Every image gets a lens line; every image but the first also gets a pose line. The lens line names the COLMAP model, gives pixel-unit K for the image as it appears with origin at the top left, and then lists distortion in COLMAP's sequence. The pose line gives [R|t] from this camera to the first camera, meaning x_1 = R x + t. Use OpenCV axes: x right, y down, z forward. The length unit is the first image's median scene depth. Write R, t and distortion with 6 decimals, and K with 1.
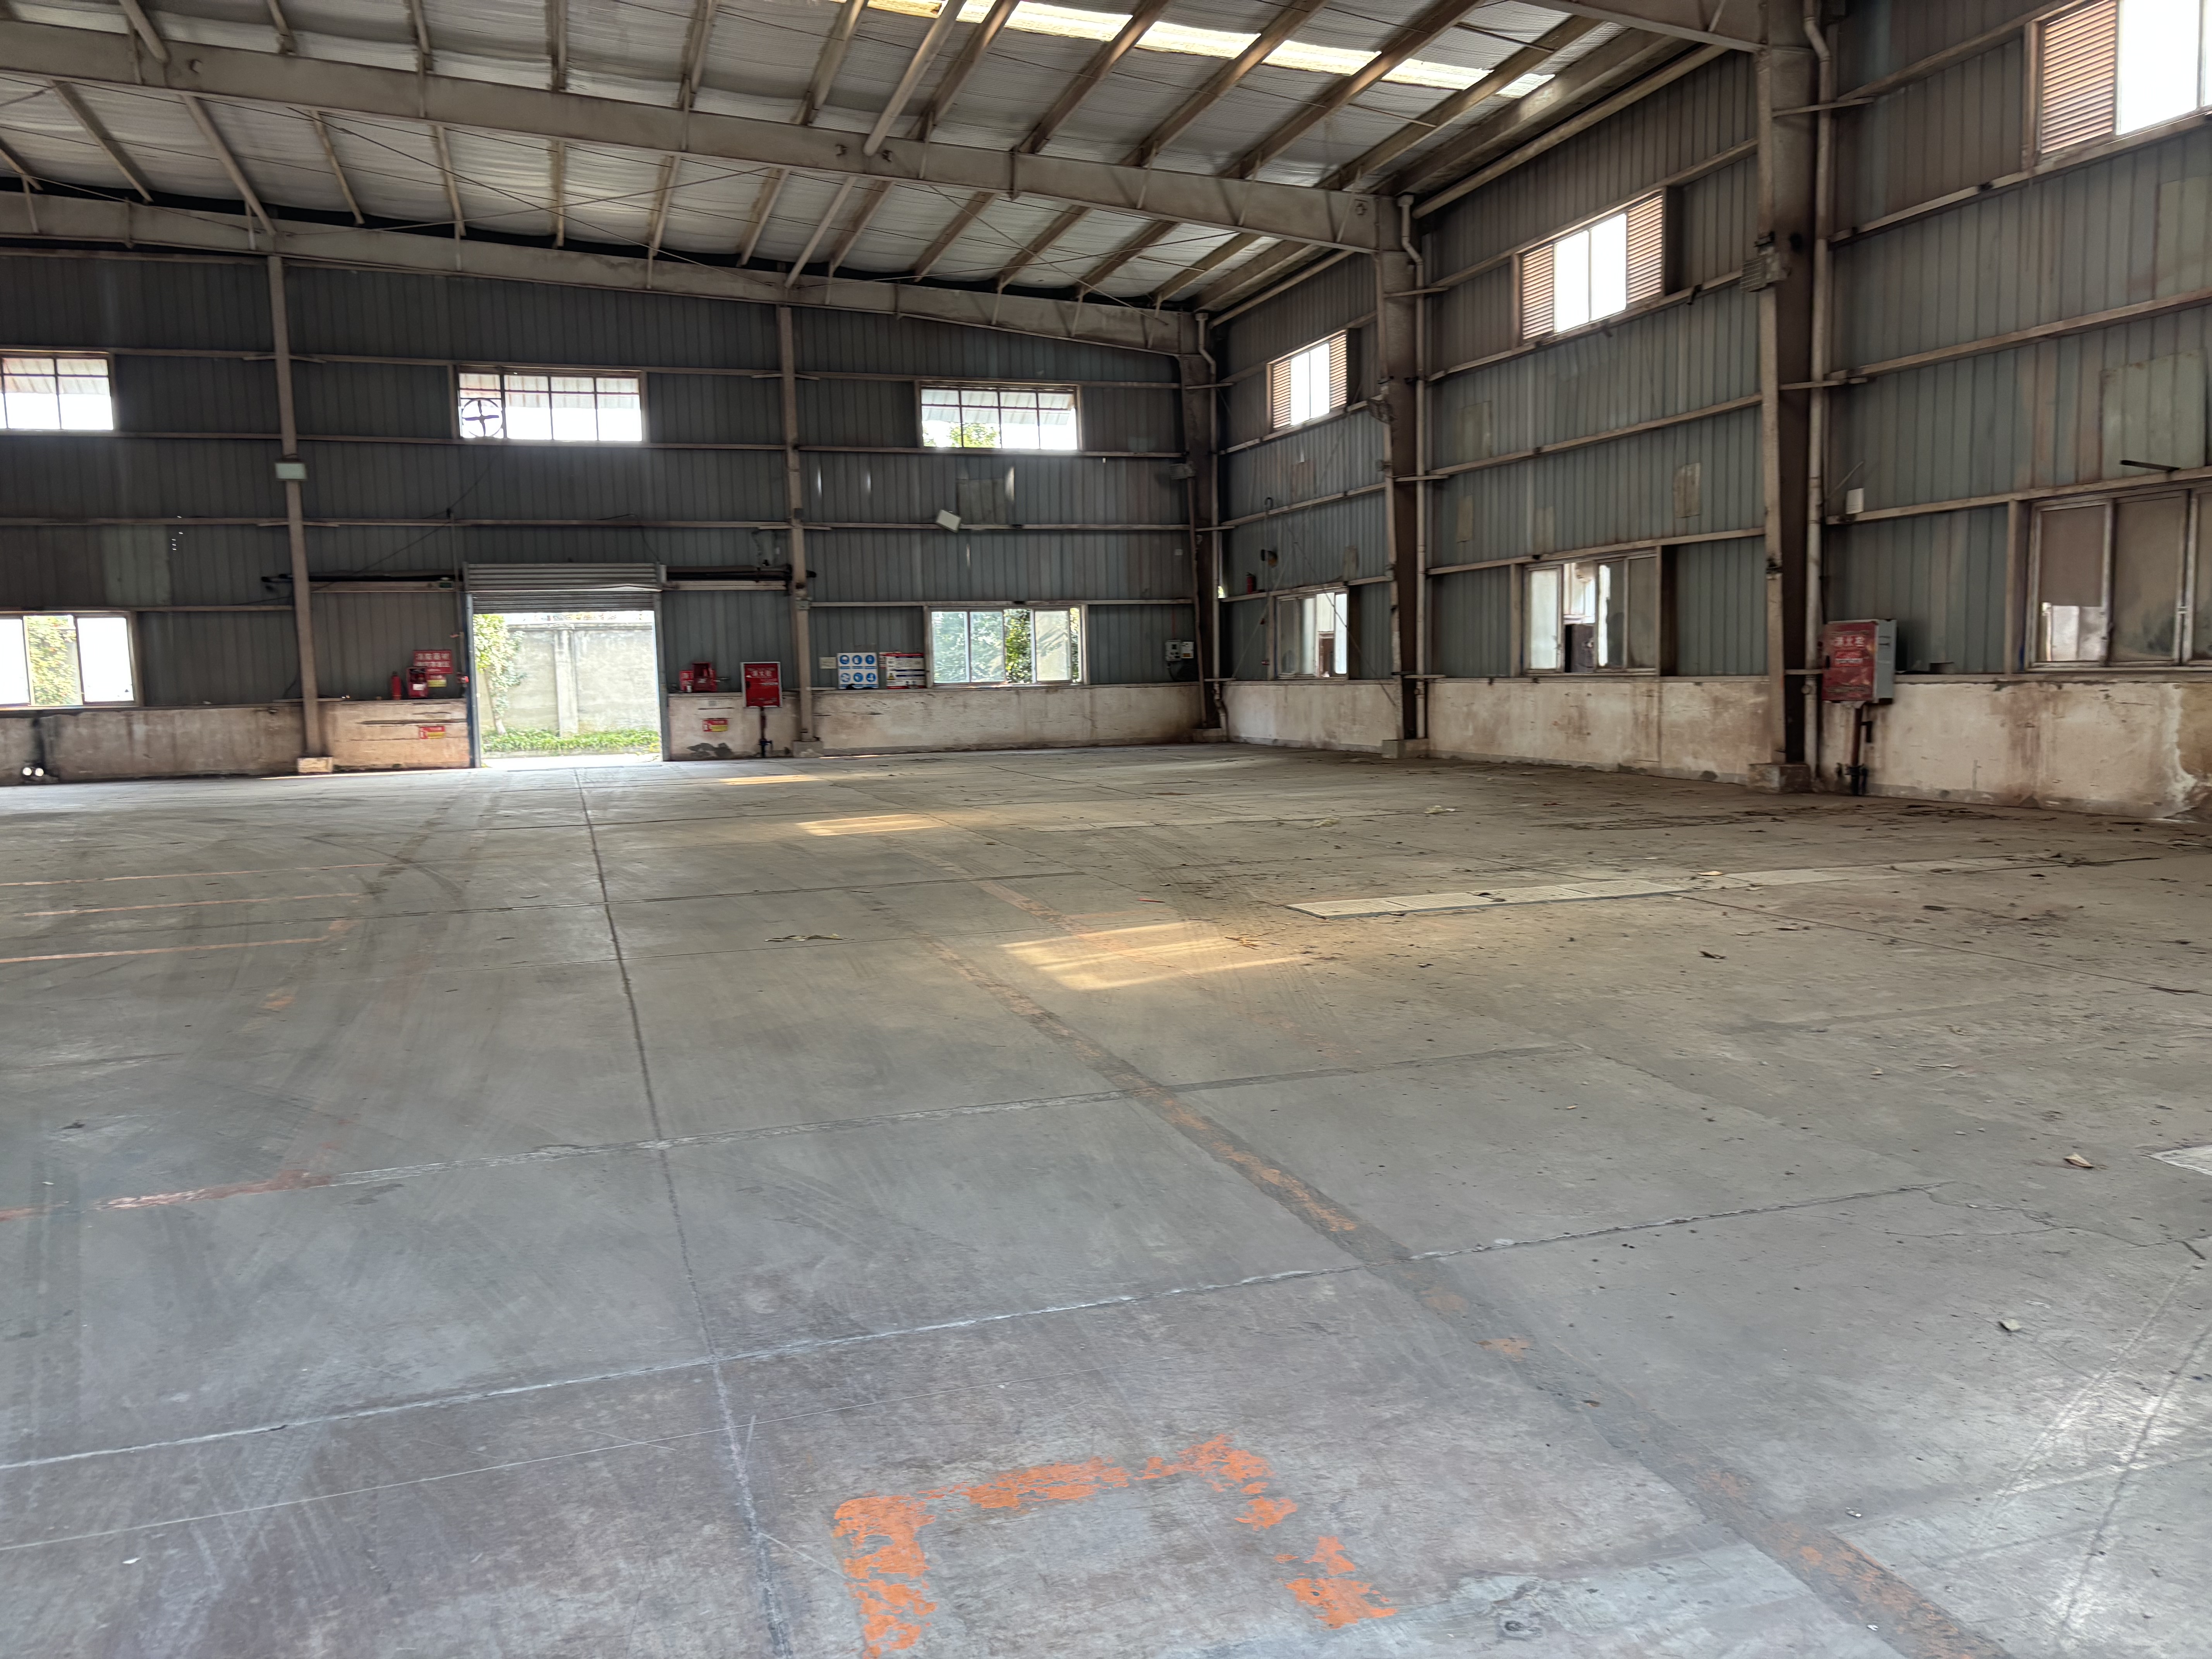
lens RADIAL K [[1663.3, 0, 1105.8], [0, 1663.3, 849.1], [0, 0, 1]] dist [0.057734, -0.058161]
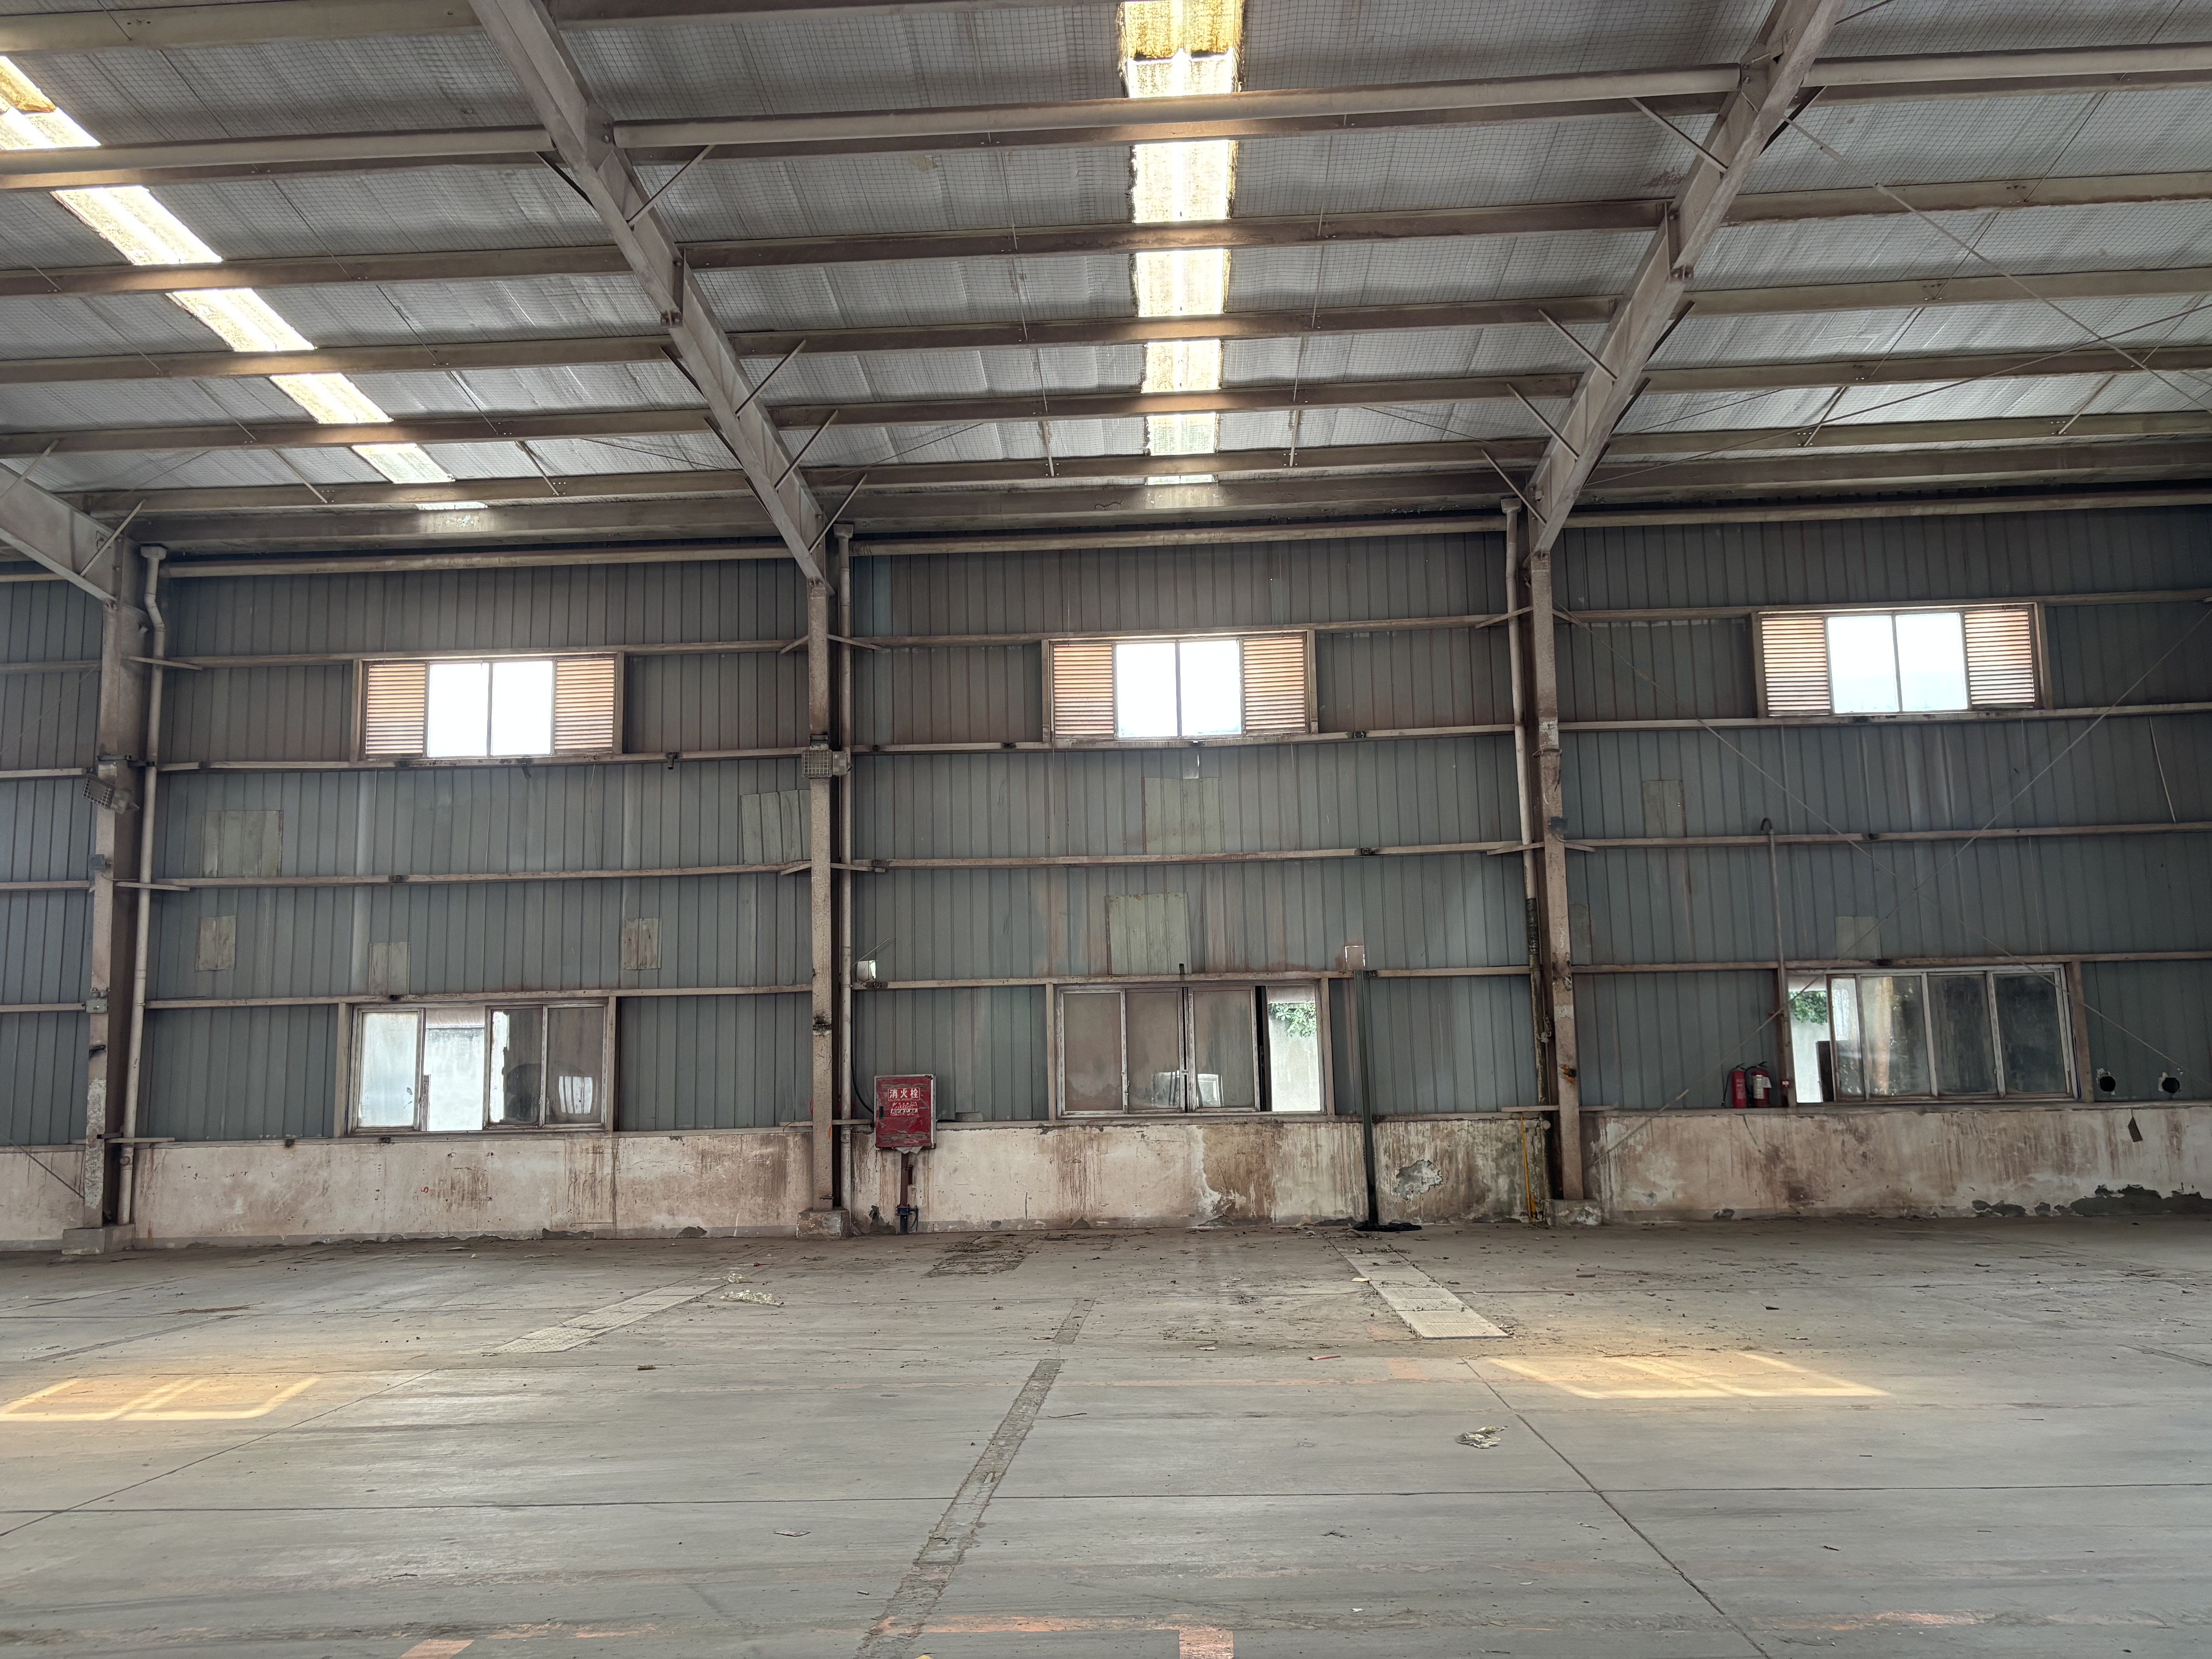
lens RADIAL K [[1663.3, 0, 1125.5], [0, 1663.3, 846.9], [0, 0, 1]] dist [0.057734, -0.058161]
pose [[0.348292, 0.160561, 0.923533, -0.494221], [0.113341, 0.970780, -0.211519, -0.026600], [-0.930509, 0.178344, 0.319916, 0.410433]]
